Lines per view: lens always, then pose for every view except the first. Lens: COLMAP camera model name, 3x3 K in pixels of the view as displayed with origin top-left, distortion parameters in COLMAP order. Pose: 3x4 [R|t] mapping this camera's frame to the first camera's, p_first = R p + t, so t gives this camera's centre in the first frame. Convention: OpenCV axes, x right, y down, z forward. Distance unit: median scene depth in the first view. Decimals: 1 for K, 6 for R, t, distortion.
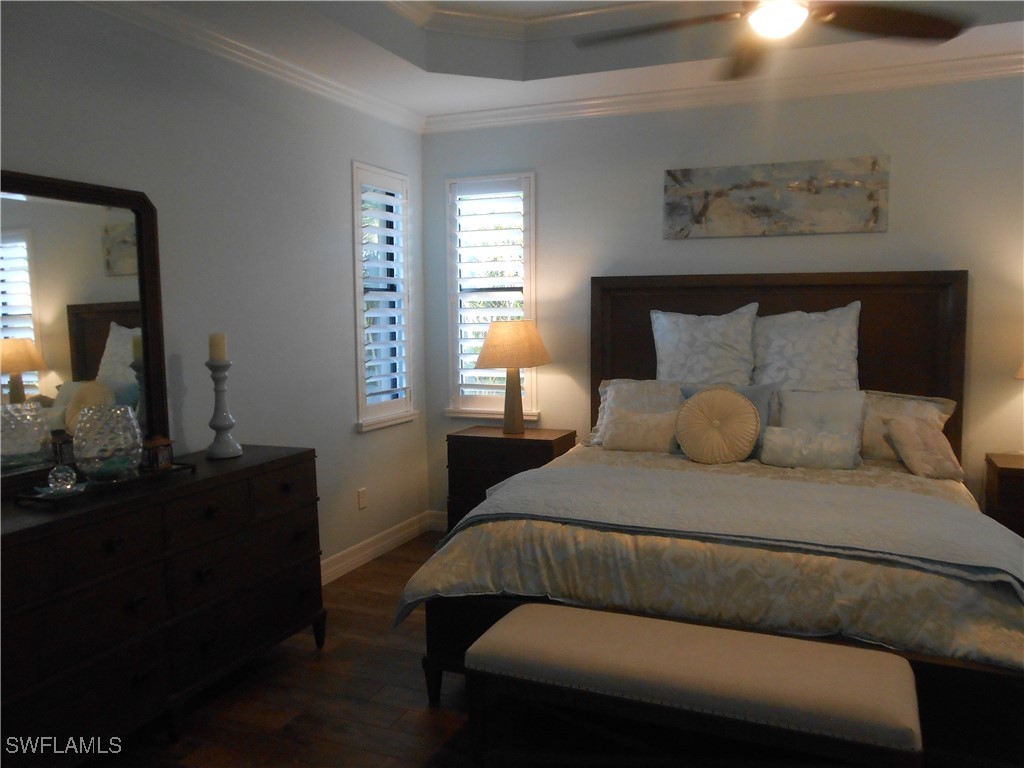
lens RADIAL K [[813.8, 0, 487.6], [0, 813.8, 375.7], [0, 0, 1]] dist [-0.009005, 0.004633]
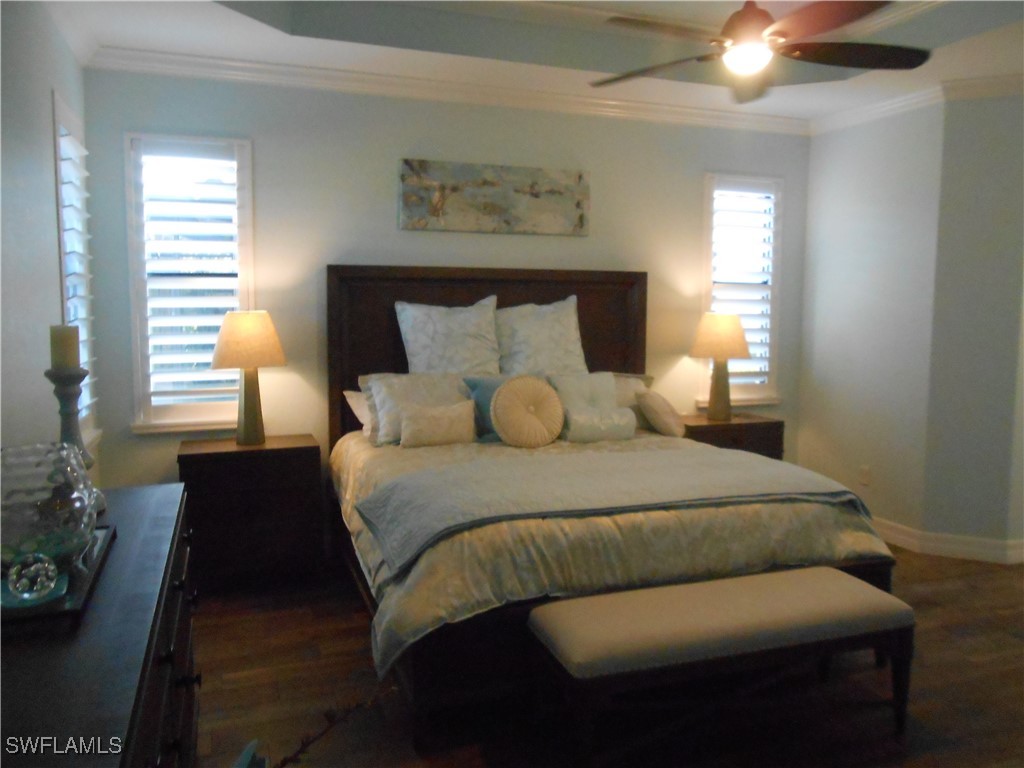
lens RADIAL K [[826.2, 0, 508.6], [0, 826.2, 384.2], [0, 0, 1]] dist [-0.010541, 0.004531]
pose [[0.730411, -0.056374, 0.680677, -0.411220], [0.046887, 0.998375, 0.032374, -0.008441], [-0.681397, 0.008268, 0.731868, 0.206247]]
